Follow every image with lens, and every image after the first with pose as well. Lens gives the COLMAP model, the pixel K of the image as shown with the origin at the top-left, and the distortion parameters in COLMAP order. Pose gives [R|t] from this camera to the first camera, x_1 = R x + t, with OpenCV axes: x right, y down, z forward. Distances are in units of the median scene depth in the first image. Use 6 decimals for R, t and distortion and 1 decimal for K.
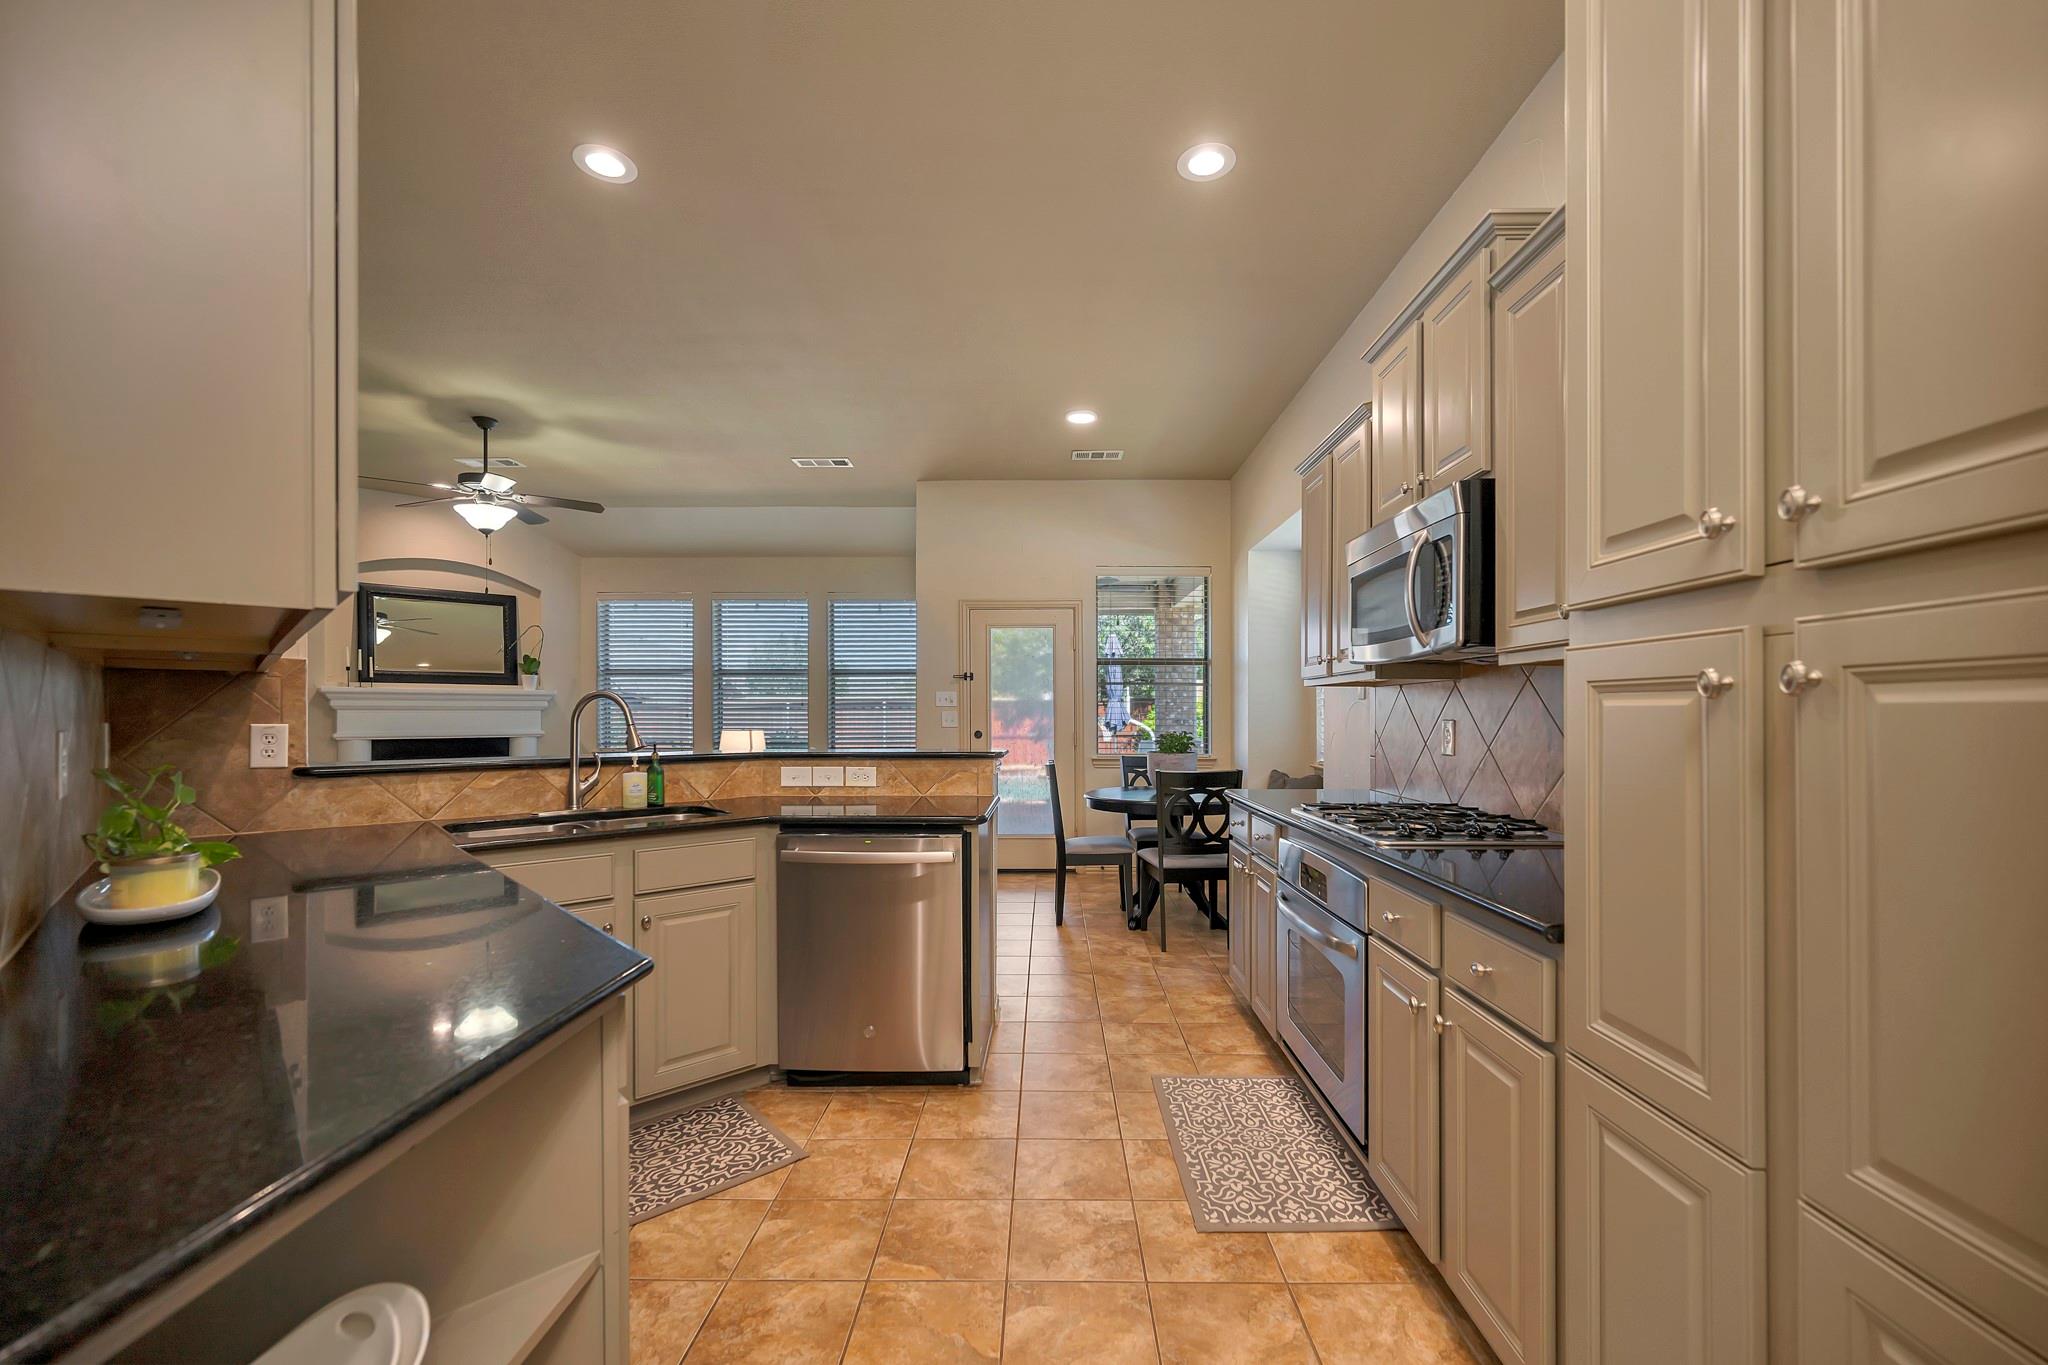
lens RADIAL K [[824.6, 0, 1051.9], [0, 824.6, 714.9], [0, 0, 1]] dist [-0.001460, 0.000325]
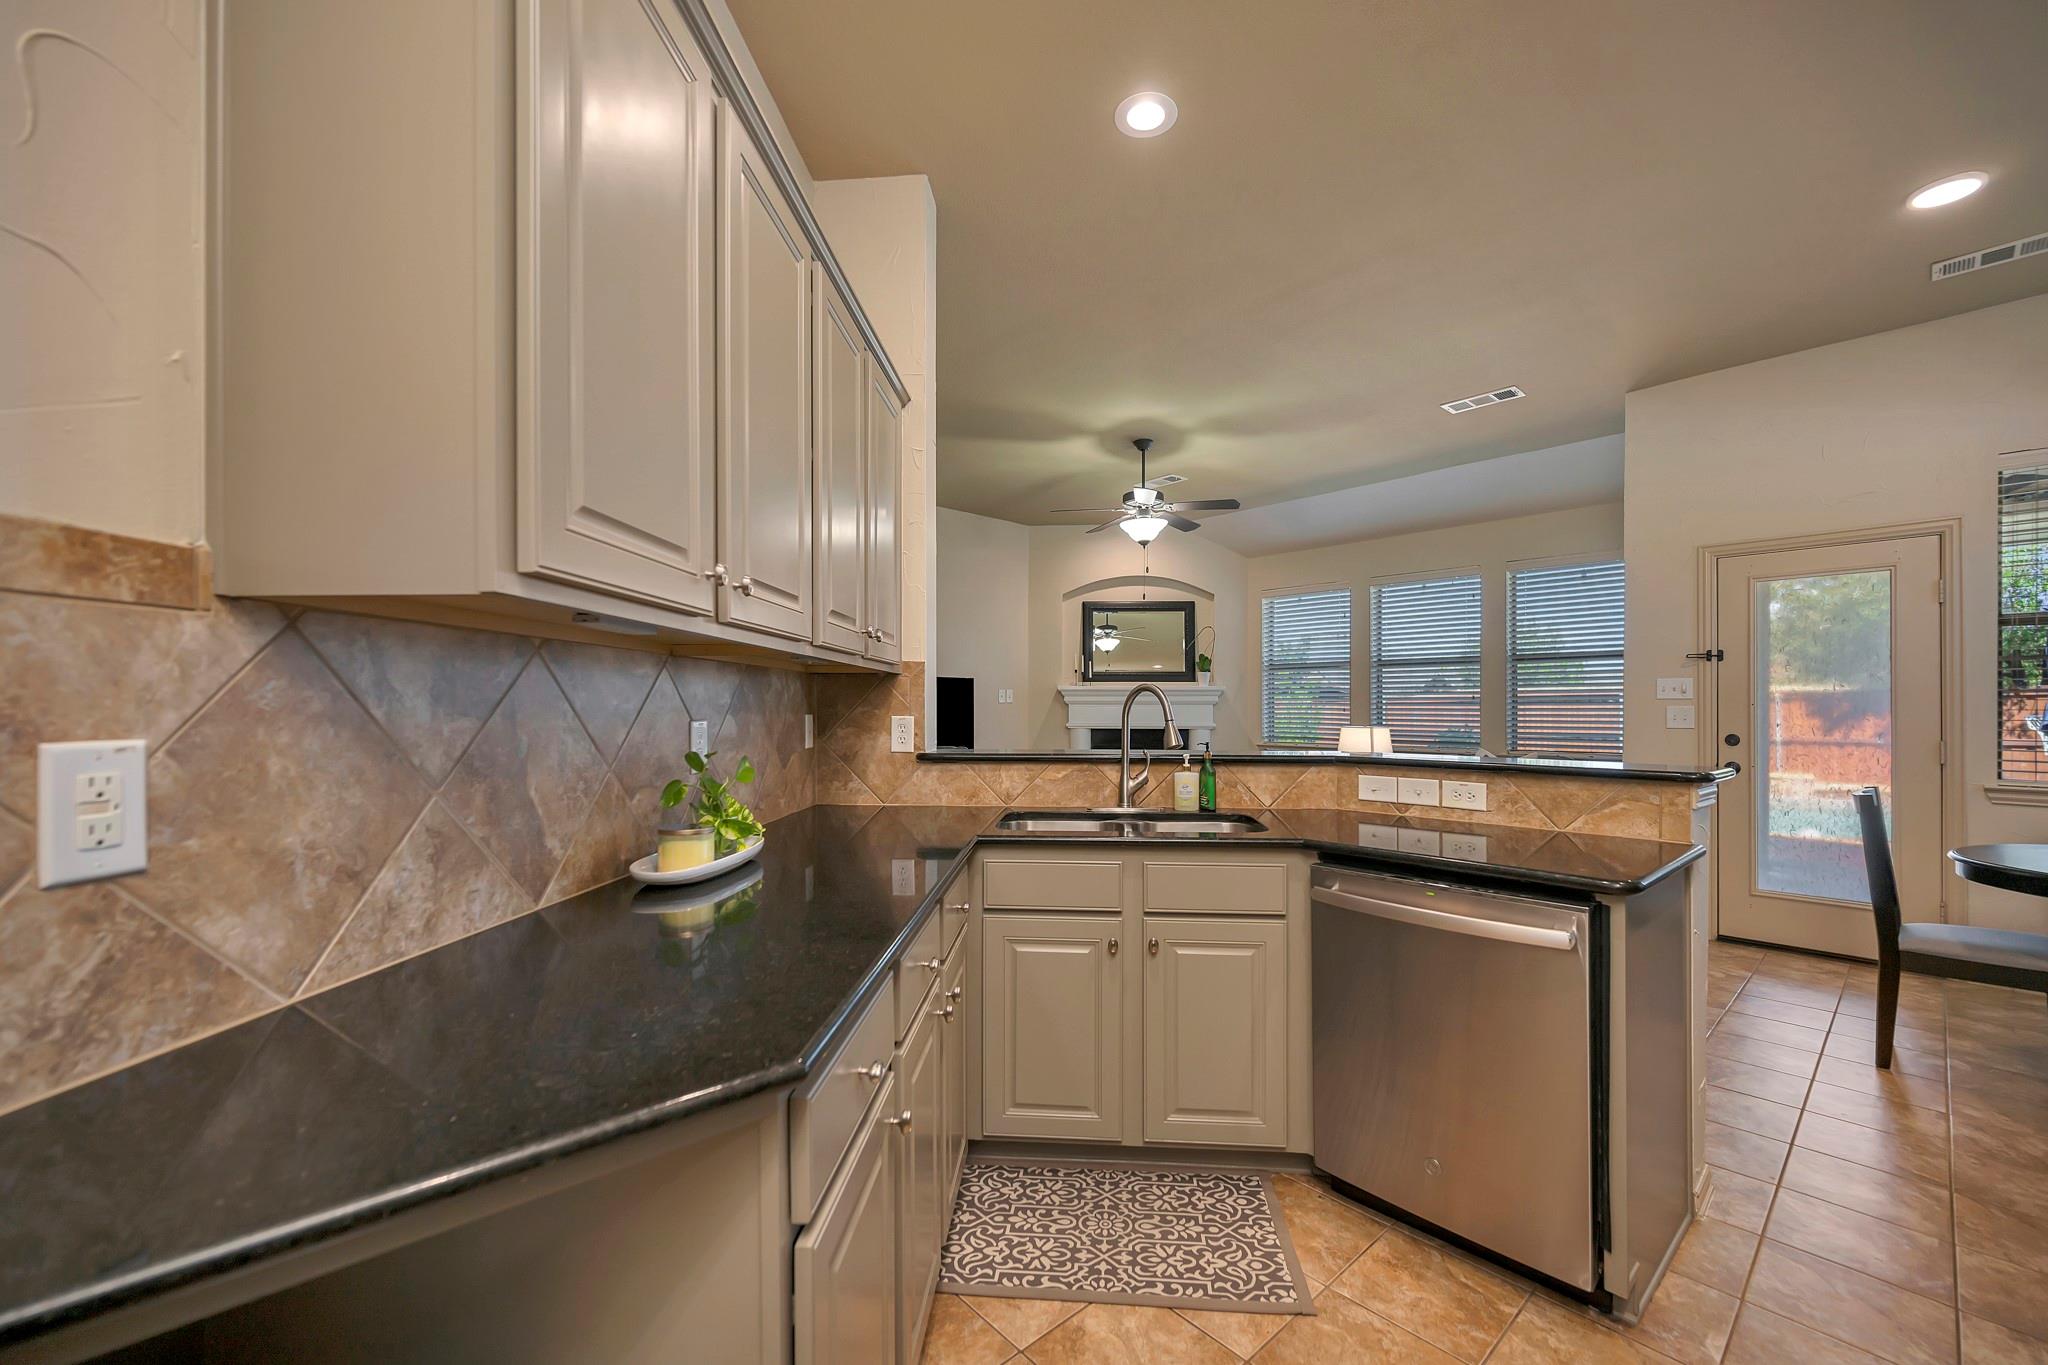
lens RADIAL K [[824.6, 0, 1036.1], [0, 824.6, 708.3], [0, 0, 1]] dist [-0.001460, 0.000325]
pose [[0.671673, 0.002843, -0.740842, 0.041091], [-0.003772, 0.999993, 0.000417, -0.000962], [0.740838, 0.002514, 0.671679, 0.170668]]
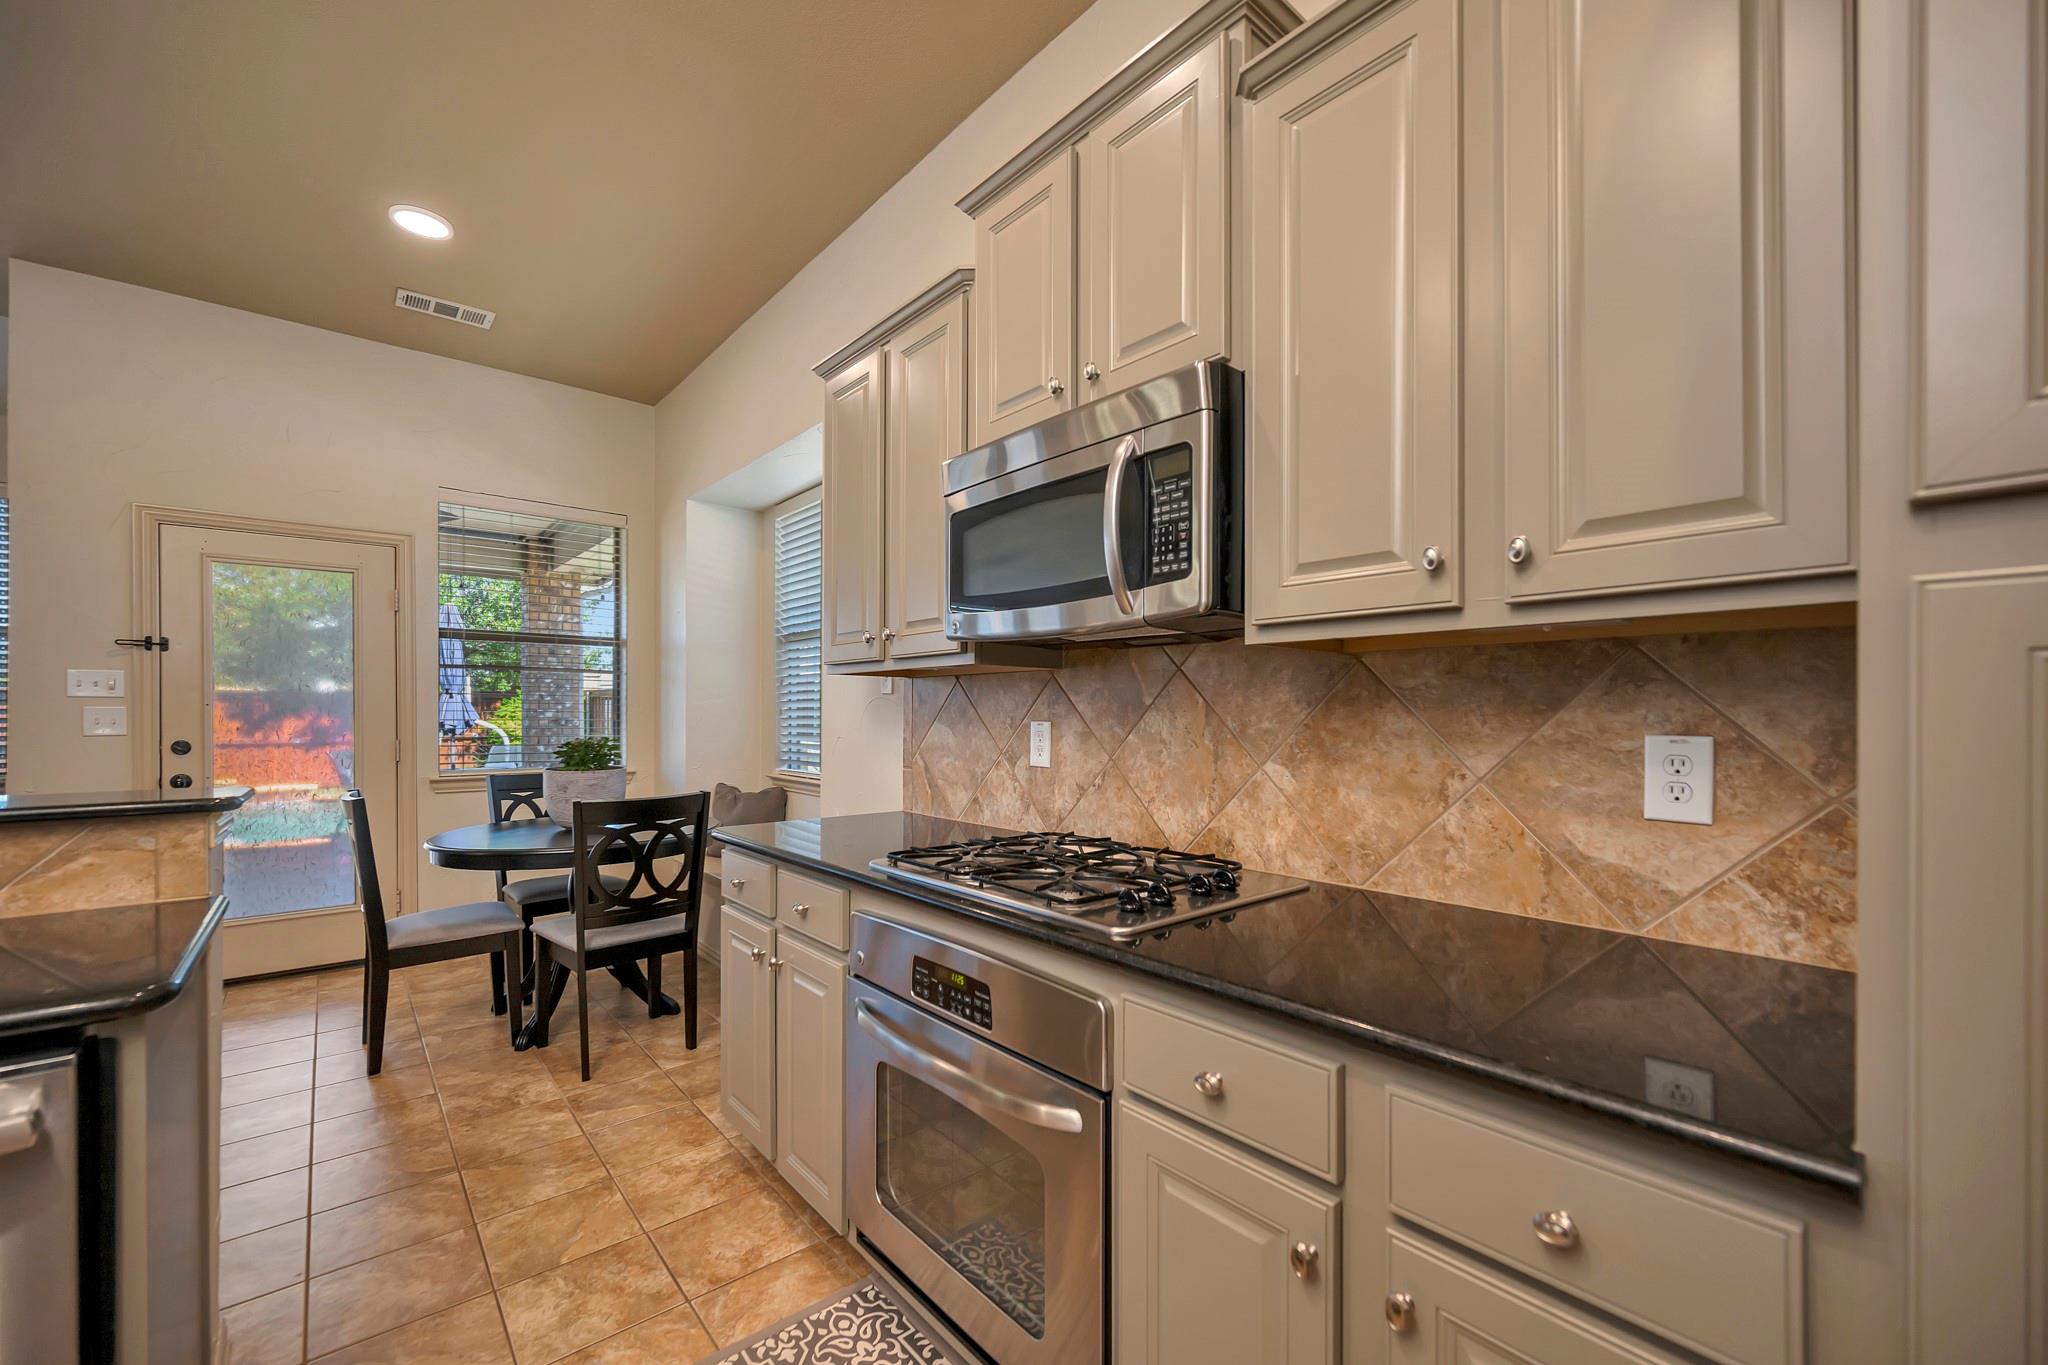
lens RADIAL K [[824.6, 0, 1037.2], [0, 824.6, 710.2], [0, 0, 1]] dist [-0.001460, 0.000325]
pose [[0.759071, 0.002144, 0.651004, -0.016415], [-0.000836, 0.999997, -0.002318, -0.001493], [-0.651007, 0.001215, 0.759071, 0.279323]]
